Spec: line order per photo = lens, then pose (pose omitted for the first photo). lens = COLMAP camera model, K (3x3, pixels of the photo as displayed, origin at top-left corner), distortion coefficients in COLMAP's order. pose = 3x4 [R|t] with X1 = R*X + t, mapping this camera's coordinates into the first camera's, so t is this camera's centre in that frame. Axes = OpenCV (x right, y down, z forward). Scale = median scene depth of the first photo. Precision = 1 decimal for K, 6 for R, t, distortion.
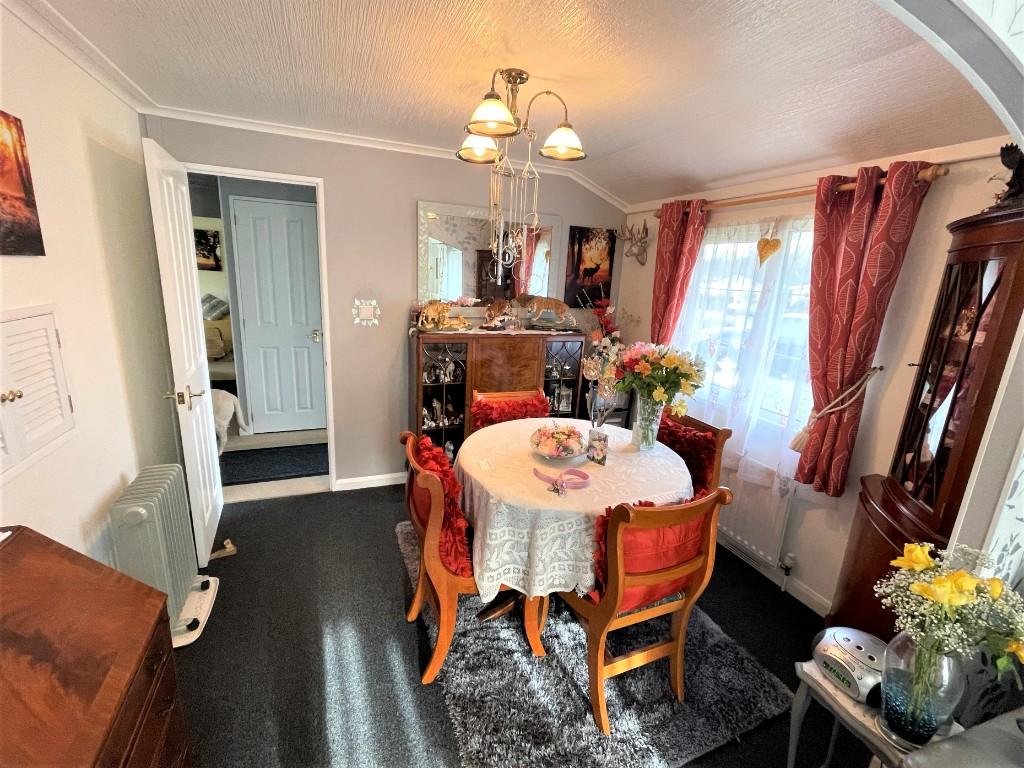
lens RADIAL K [[423.5, 0, 517.9], [0, 423.5, 380.8], [0, 0, 1]] dist [-0.001018, -0.000567]
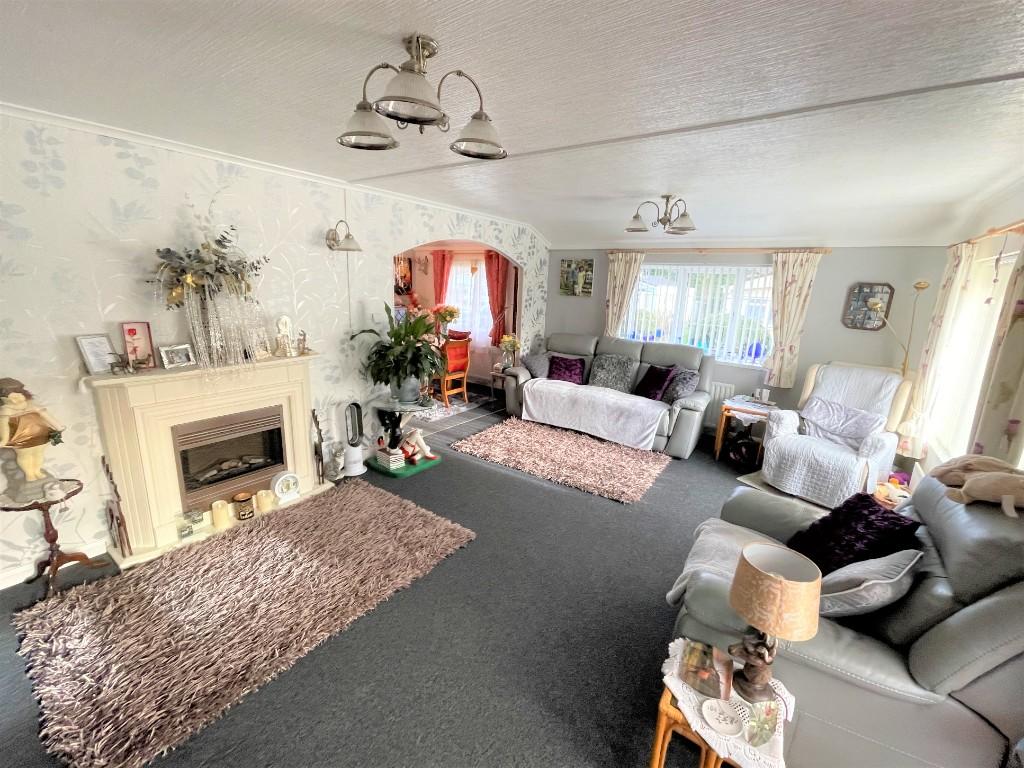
lens RADIAL K [[423.5, 0, 512.3], [0, 423.5, 378.7], [0, 0, 1]] dist [-0.001018, -0.000567]
pose [[0.843603, -0.137275, 0.519125, -0.652915], [0.134061, 0.989999, 0.043935, 0.270172], [-0.519964, 0.032531, 0.853569, -1.309835]]
